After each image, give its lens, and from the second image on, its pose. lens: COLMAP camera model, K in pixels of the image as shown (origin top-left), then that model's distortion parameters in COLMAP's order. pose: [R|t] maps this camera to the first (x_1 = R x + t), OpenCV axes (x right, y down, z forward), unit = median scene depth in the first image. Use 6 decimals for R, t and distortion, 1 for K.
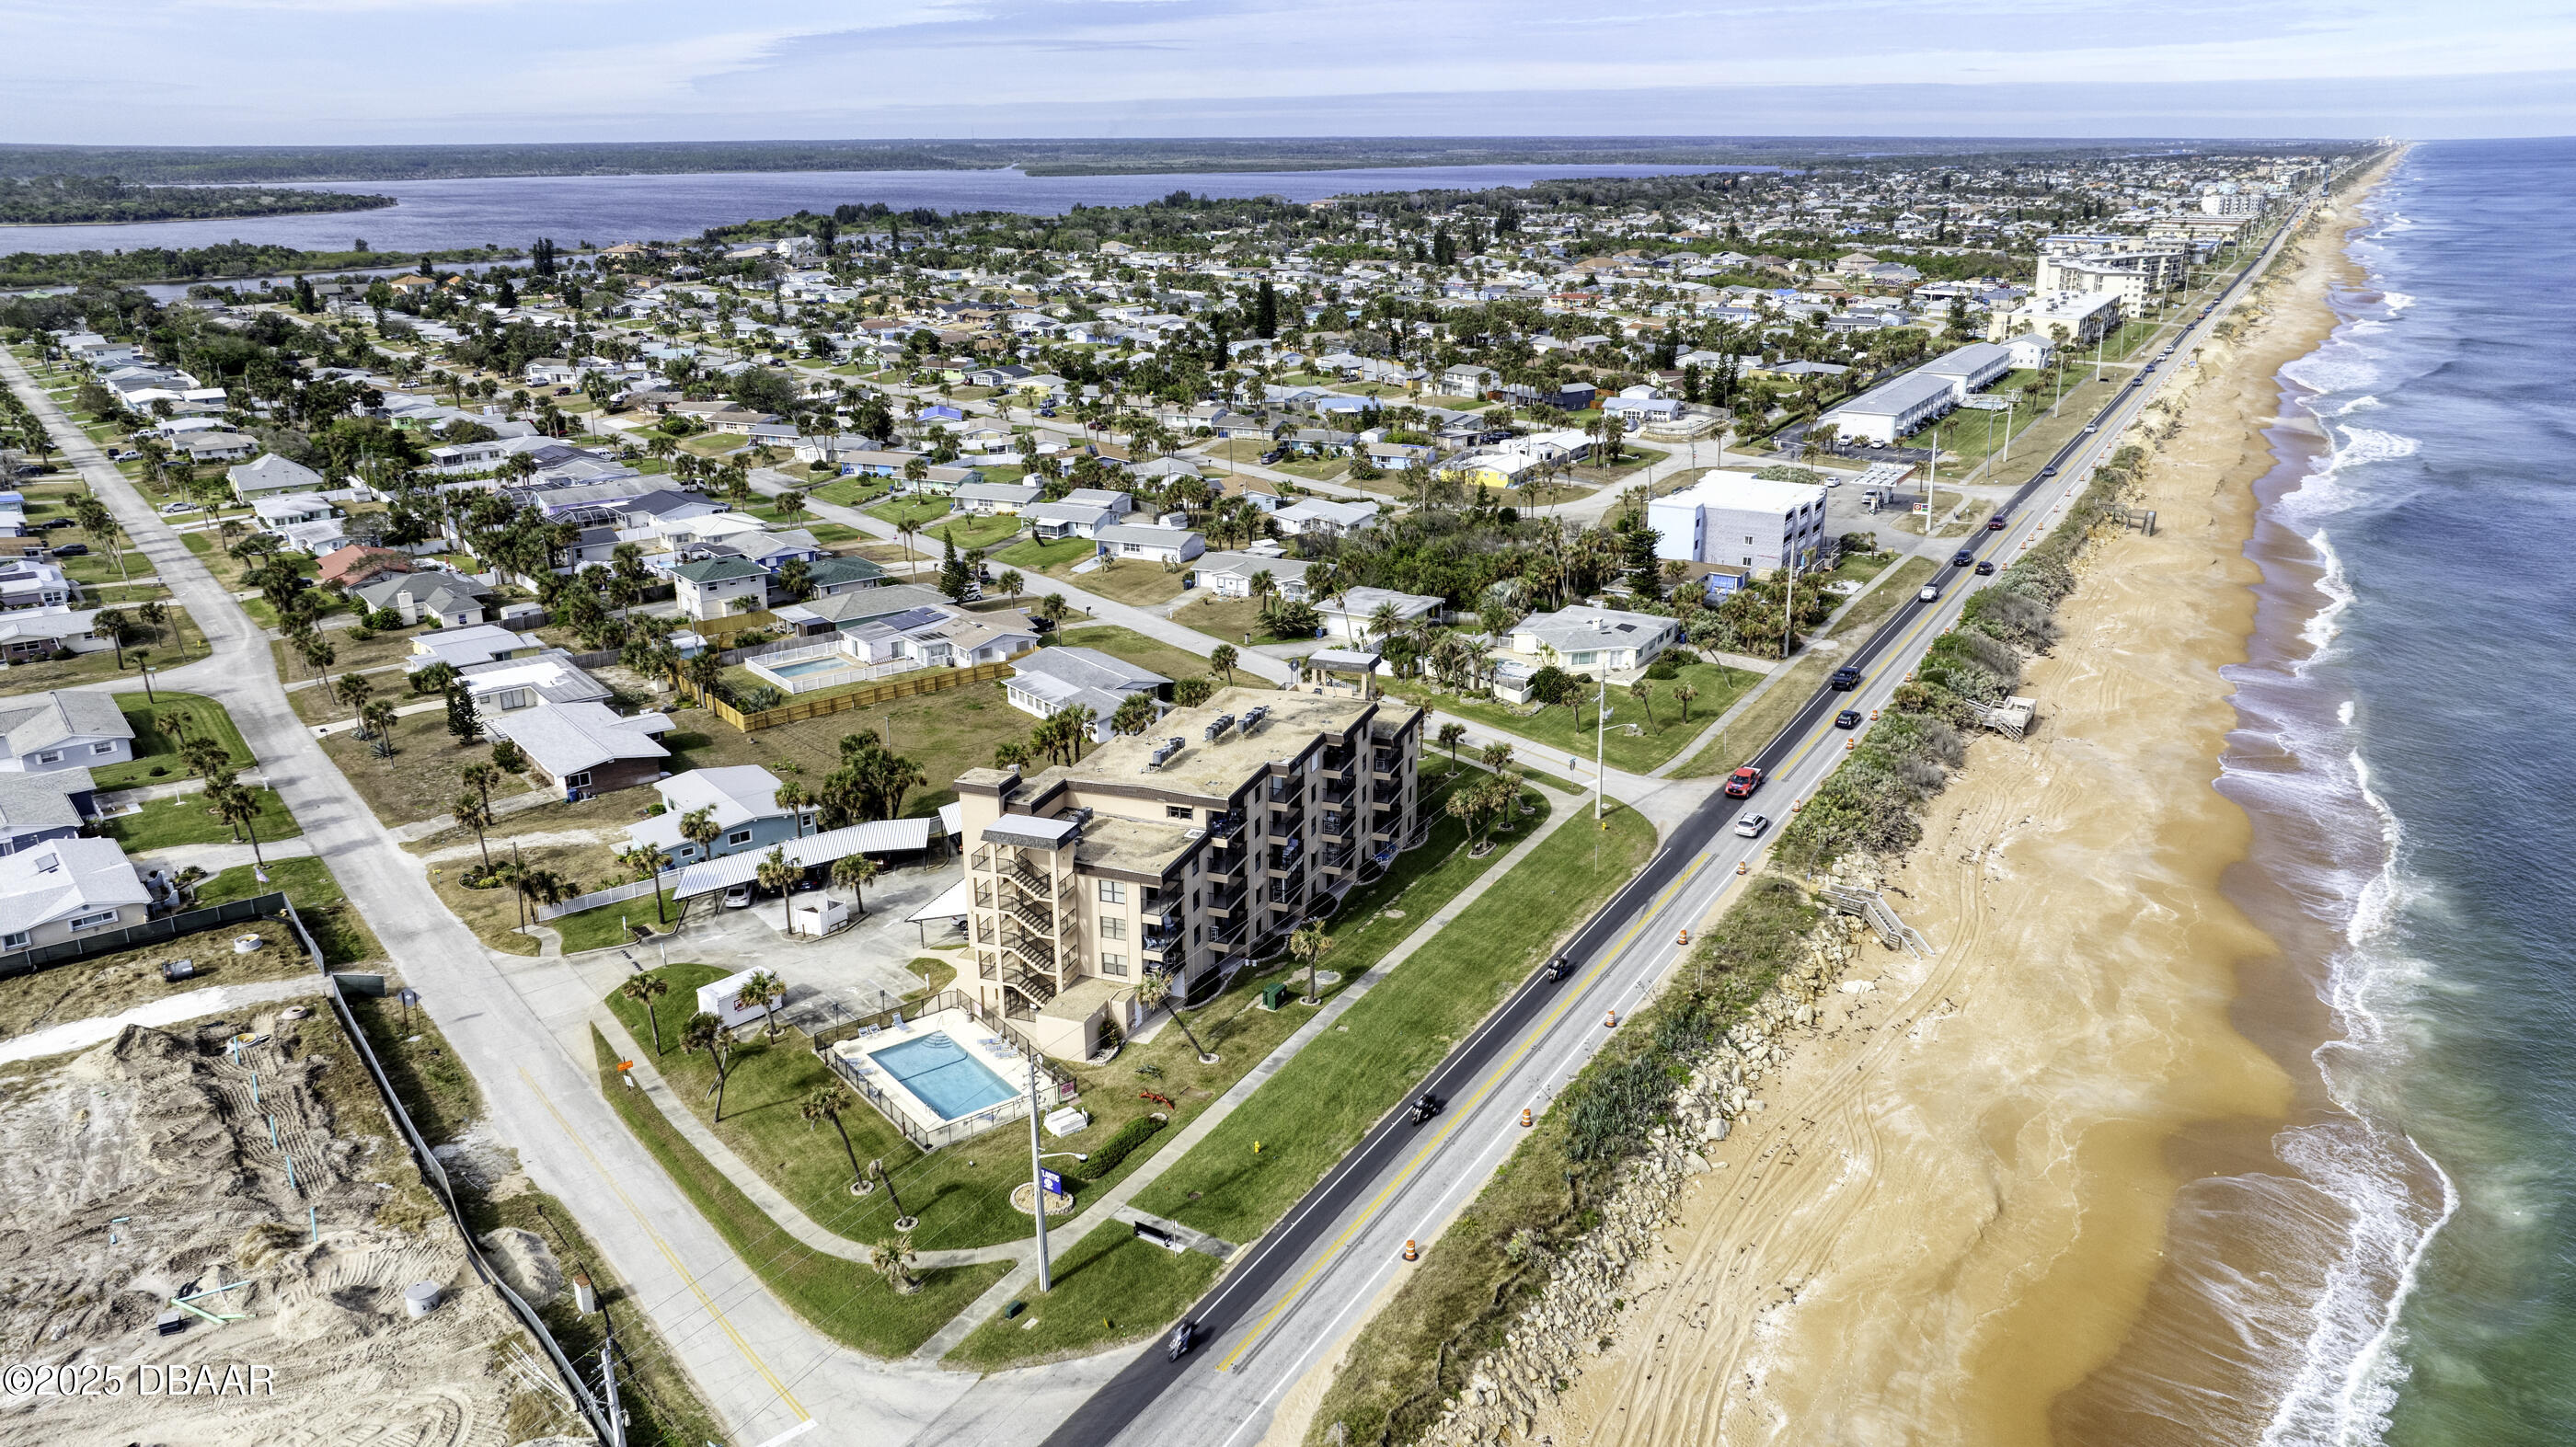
lens RADIAL K [[1826.8, 0, 1288.0], [0, 1826.8, 723.5], [0, 0, 1]] dist [-0.003792, -0.000506]
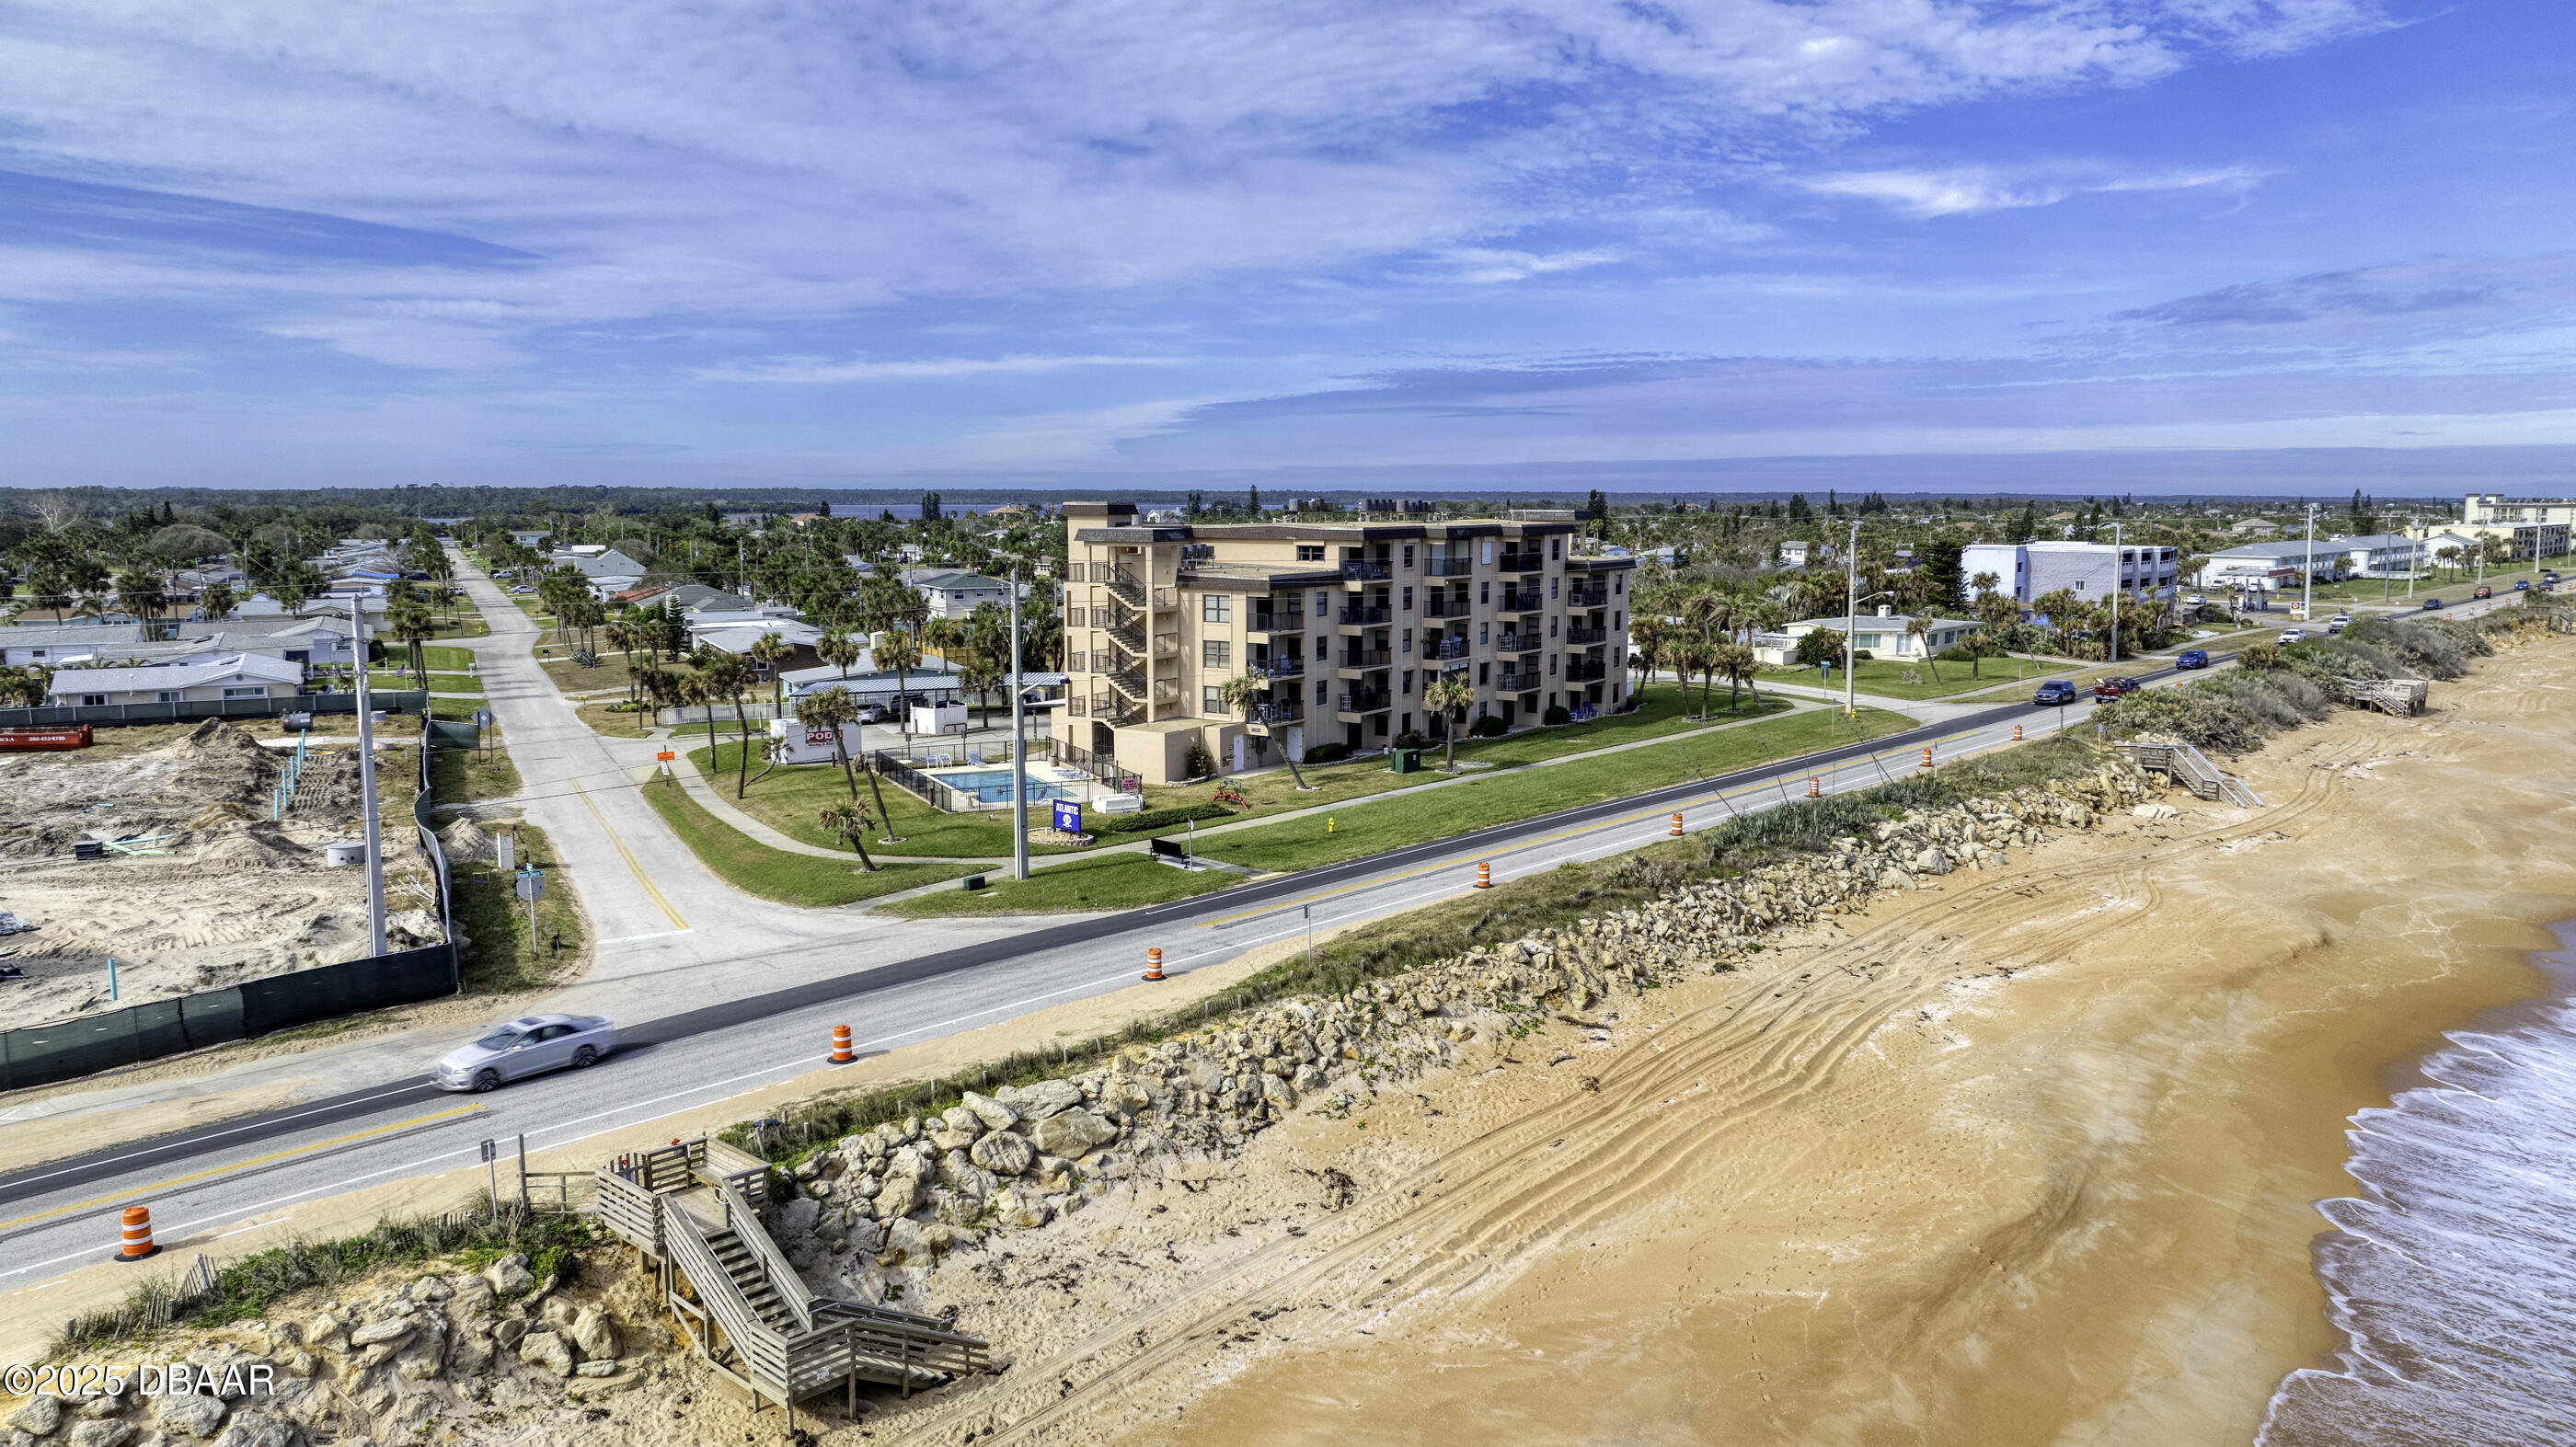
lens RADIAL K [[1827.5, 0, 1288.0], [0, 1827.5, 723.5], [0, 0, 1]] dist [-0.011763, -0.000447]
pose [[0.978990, 0.034385, -0.200990, 0.080368], [-0.072074, 0.980405, -0.183334, 0.215476], [0.190747, 0.193969, 0.962285, 0.130295]]
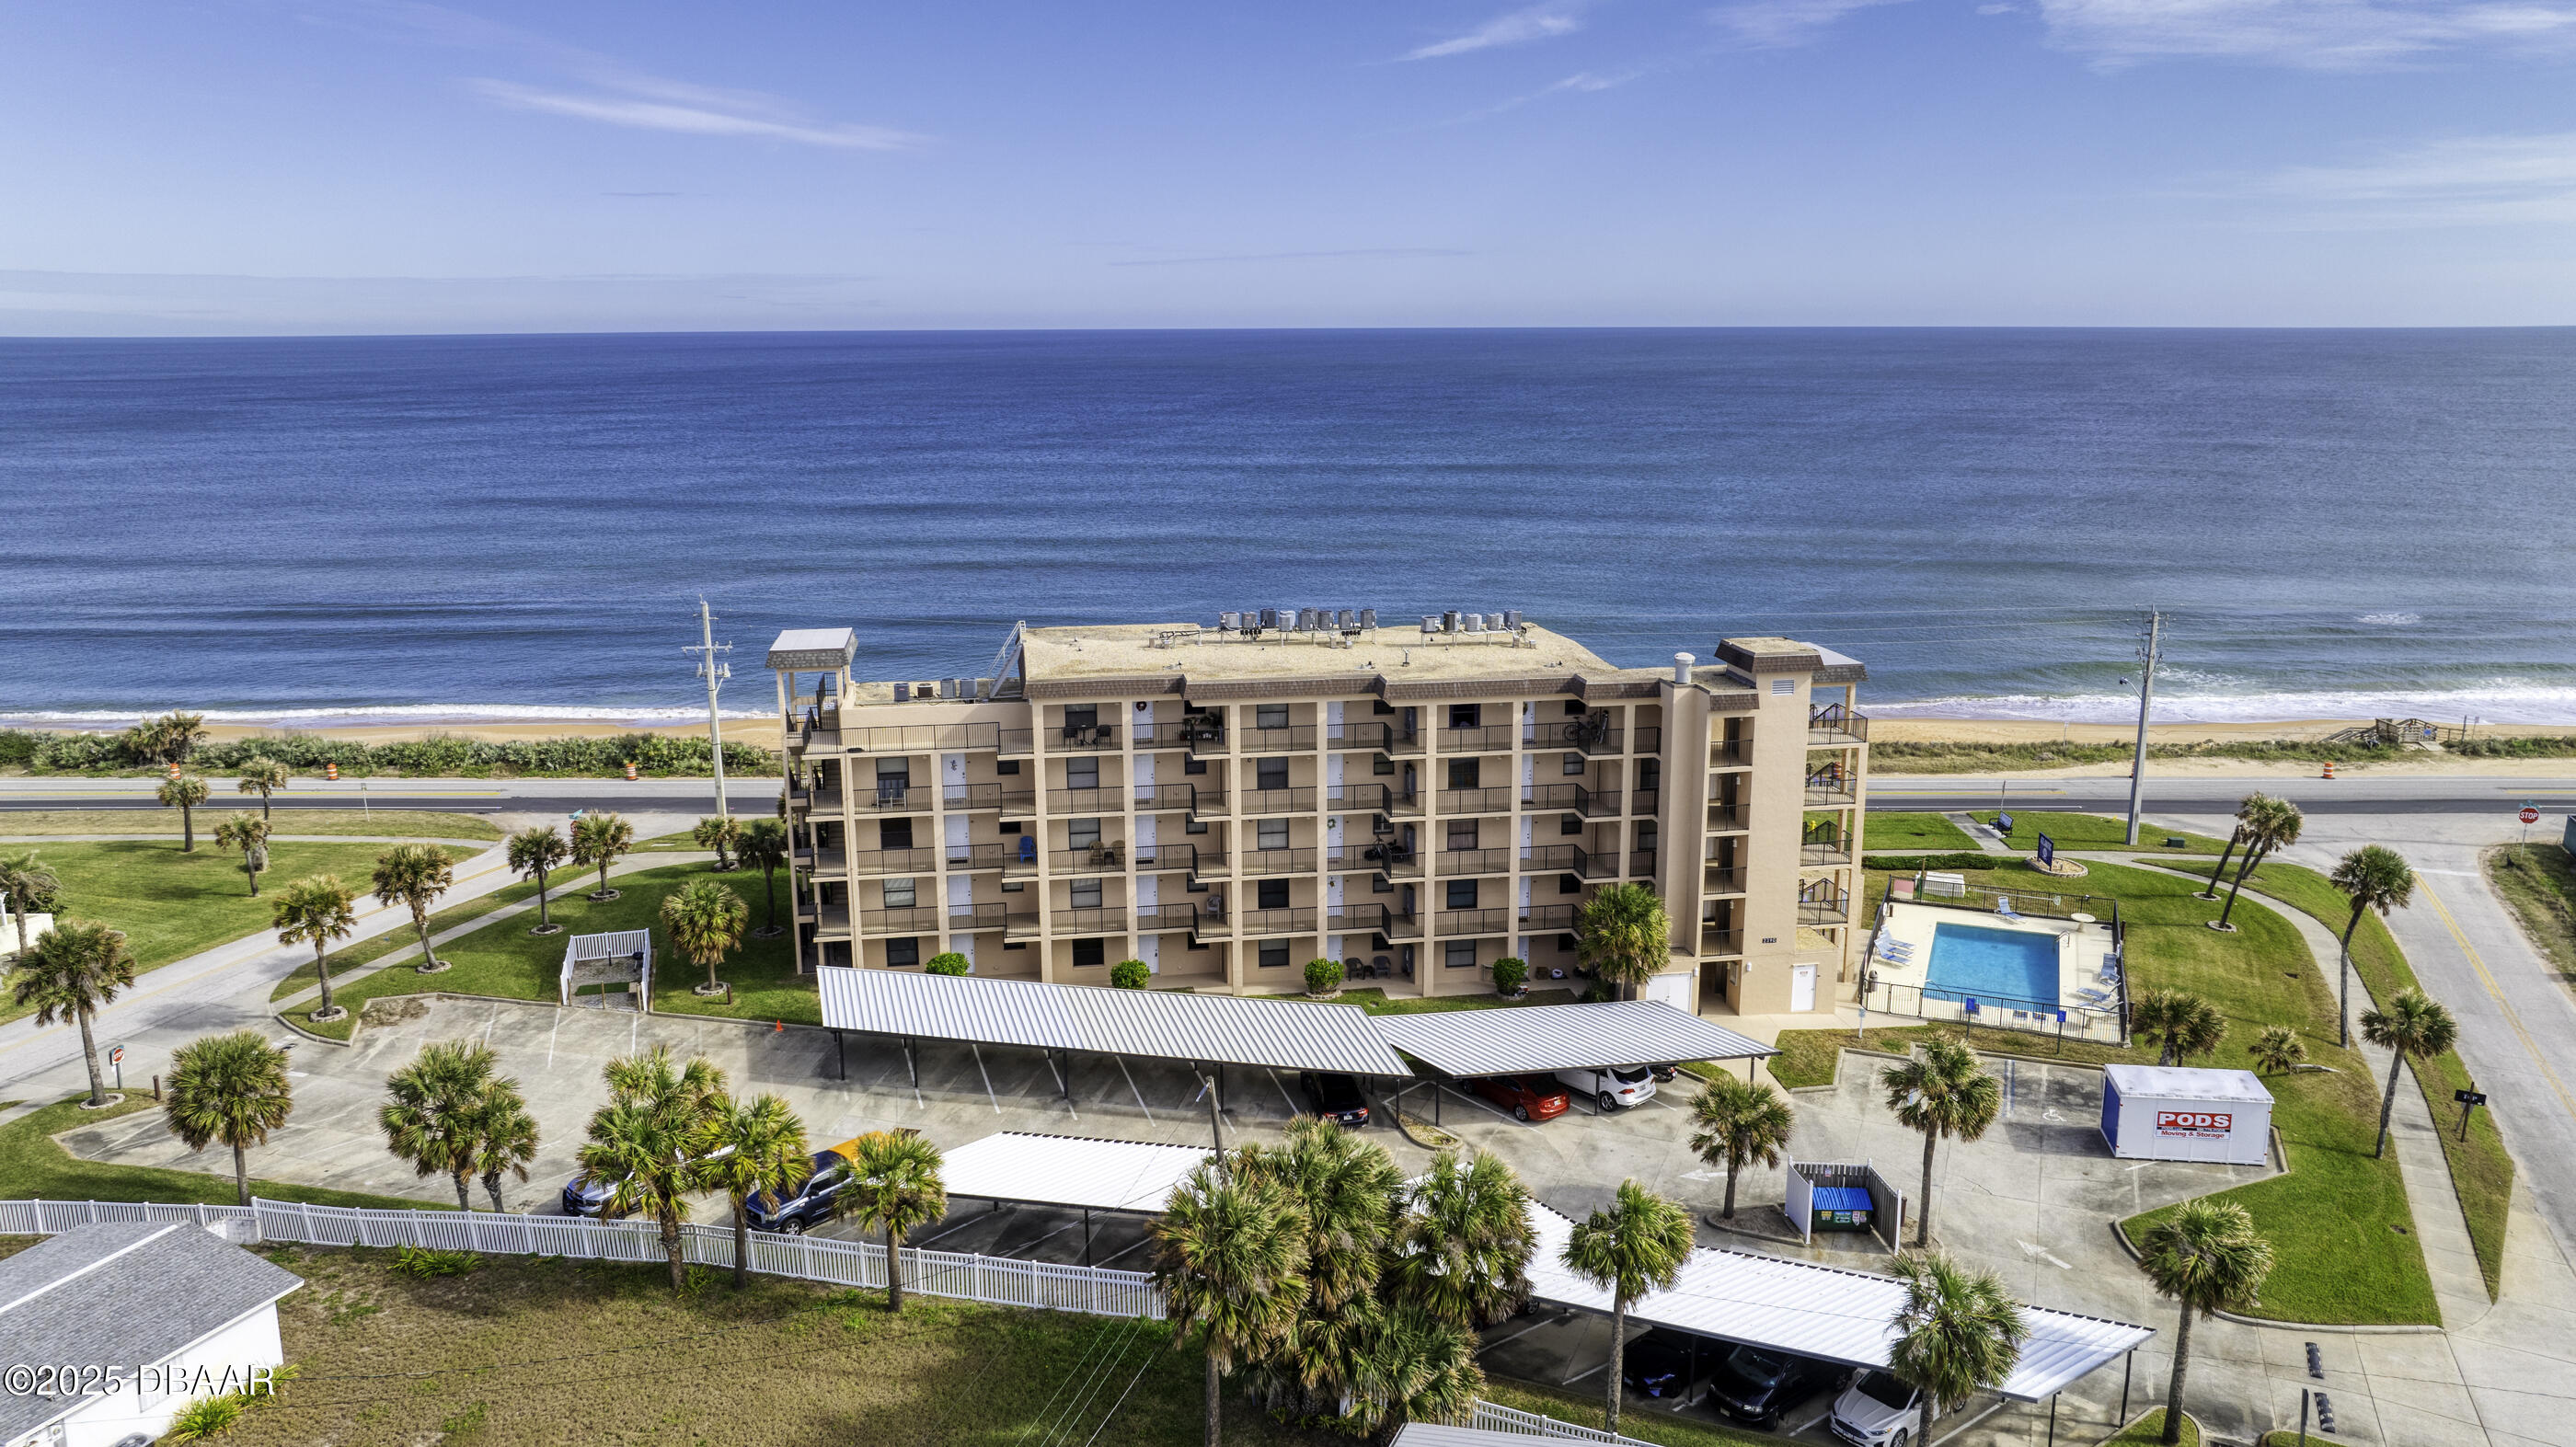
lens RADIAL K [[1831.3, 0, 1314.4], [0, 1831.3, 718.0], [0, 0, 1]] dist [-0.069879, 0.087217]
pose [[-0.505858, -0.174973, 0.844684, -0.432481], [0.273973, 0.895922, 0.349662, -0.142214], [-0.817953, 0.408300, -0.405271, 1.004861]]
